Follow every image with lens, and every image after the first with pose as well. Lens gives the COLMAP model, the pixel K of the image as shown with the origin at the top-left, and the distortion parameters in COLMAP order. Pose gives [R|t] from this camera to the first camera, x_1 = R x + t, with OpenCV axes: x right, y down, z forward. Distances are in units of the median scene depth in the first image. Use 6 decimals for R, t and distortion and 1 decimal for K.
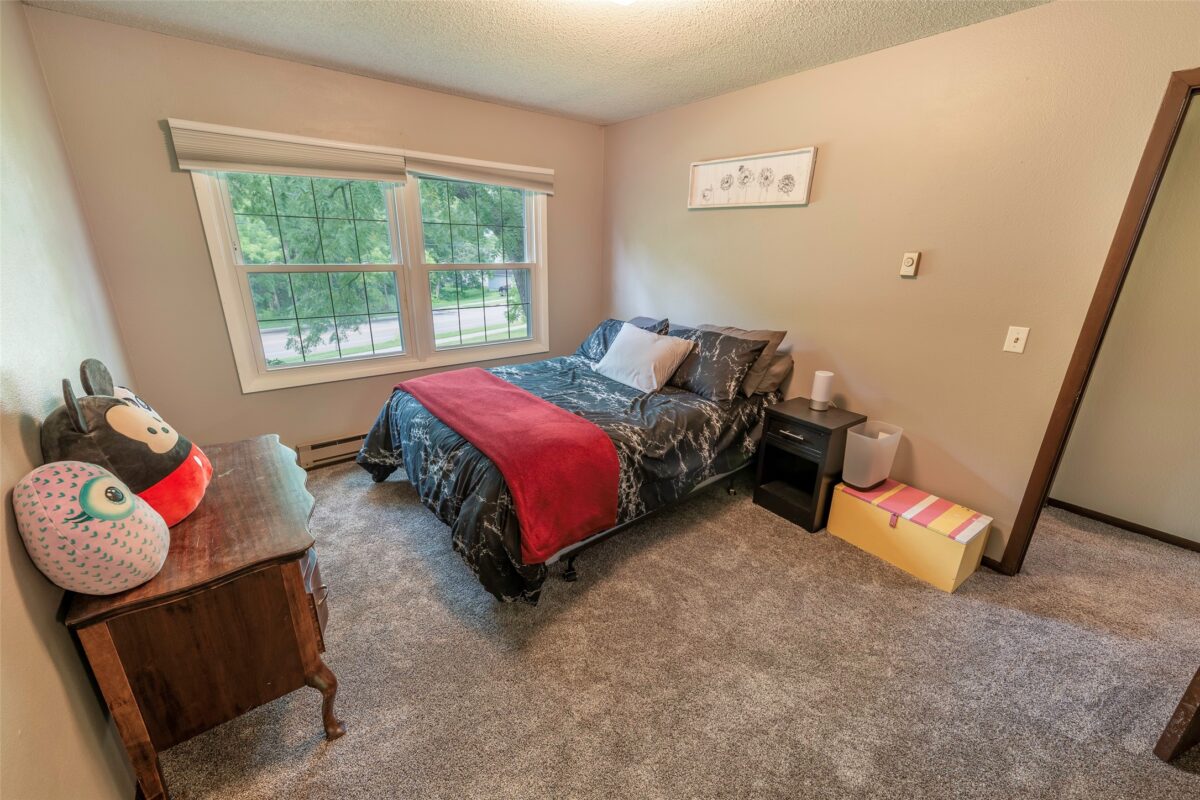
lens RADIAL K [[466.6, 0, 596.4], [0, 466.6, 400.5], [0, 0, 1]] dist [0.010578, -0.002938]
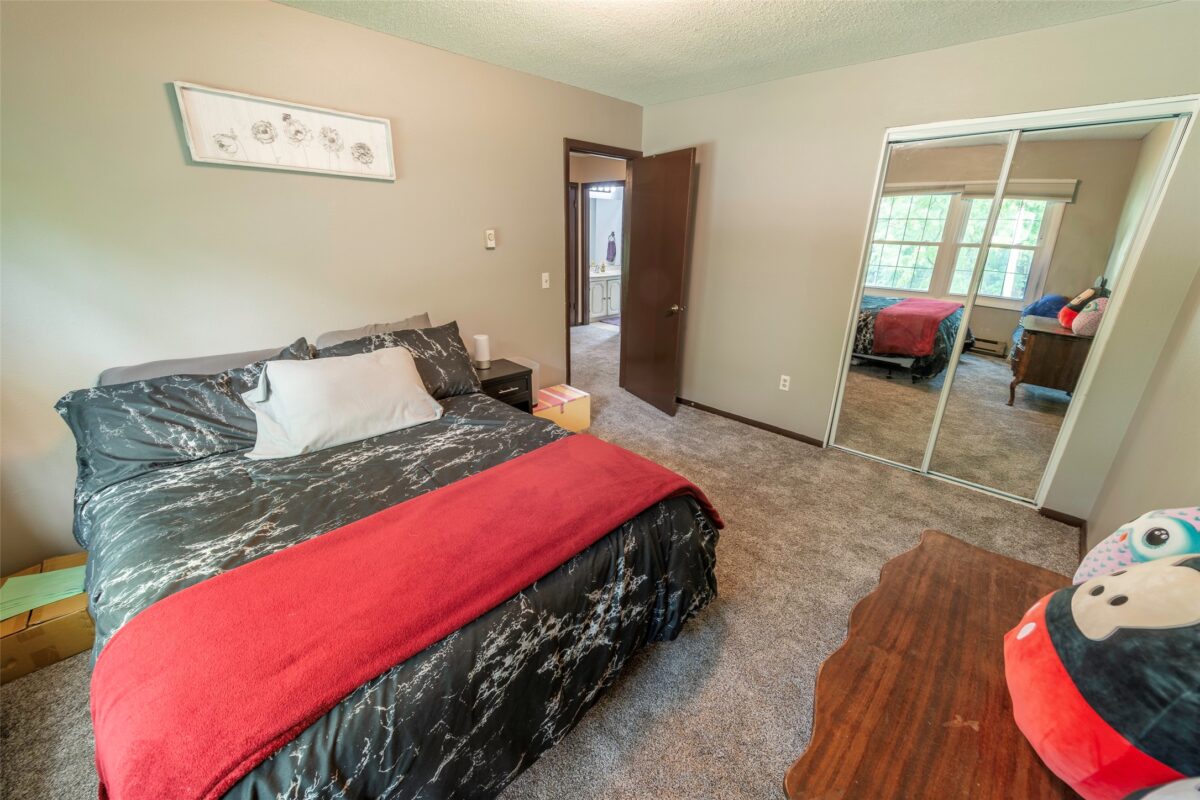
lens RADIAL K [[466.6, 0, 598.0], [0, 466.6, 394.7], [0, 0, 1]] dist [0.010578, -0.002938]
pose [[-0.131984, -0.355309, 0.925384, -0.625853], [0.300348, 0.875331, 0.378928, -0.263431], [-0.944654, 0.327949, -0.008813, 0.730200]]
